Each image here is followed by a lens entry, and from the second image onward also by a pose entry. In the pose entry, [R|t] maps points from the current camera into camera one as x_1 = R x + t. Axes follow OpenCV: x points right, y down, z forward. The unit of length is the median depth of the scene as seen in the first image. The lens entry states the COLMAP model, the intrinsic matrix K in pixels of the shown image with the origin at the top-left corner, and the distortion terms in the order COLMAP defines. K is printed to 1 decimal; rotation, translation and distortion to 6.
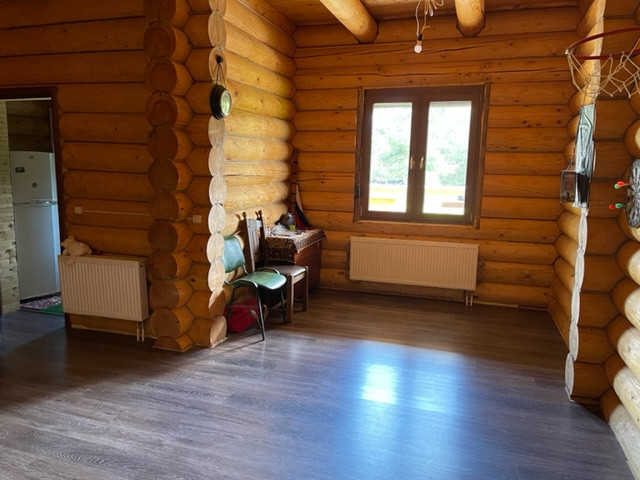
lens RADIAL K [[490.9, 0, 320.0], [0, 490.9, 240.0], [0, 0, 1]] dist [0.009548, -0.006882]
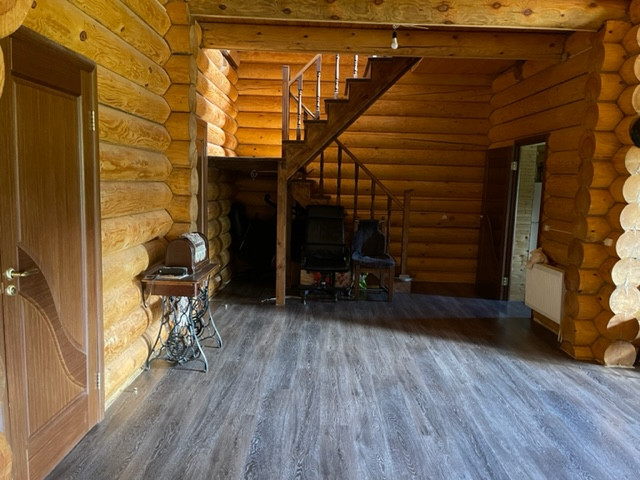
lens RADIAL K [[490.9, 0, 320.0], [0, 490.9, 240.0], [0, 0, 1]] dist [0.009548, -0.006882]
pose [[0.295803, 0.102222, -0.949764, 0.613145], [-0.168146, 0.984305, 0.053570, 0.000446], [0.940334, 0.143852, 0.308349, 0.077307]]
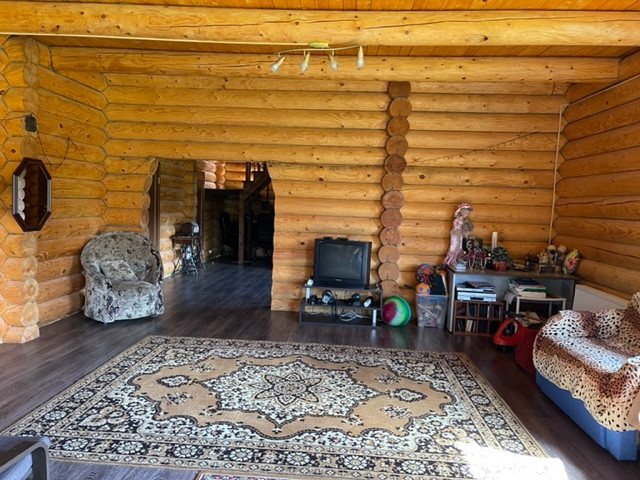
lens RADIAL K [[490.9, 0, 320.0], [0, 490.9, 240.0], [0, 0, 1]] dist [0.009548, -0.006882]
pose [[0.247203, 0.061278, -0.967024, 1.788950], [-0.177854, 0.983912, 0.016882, 0.017228], [0.952501, 0.167815, 0.254125, 0.122779]]
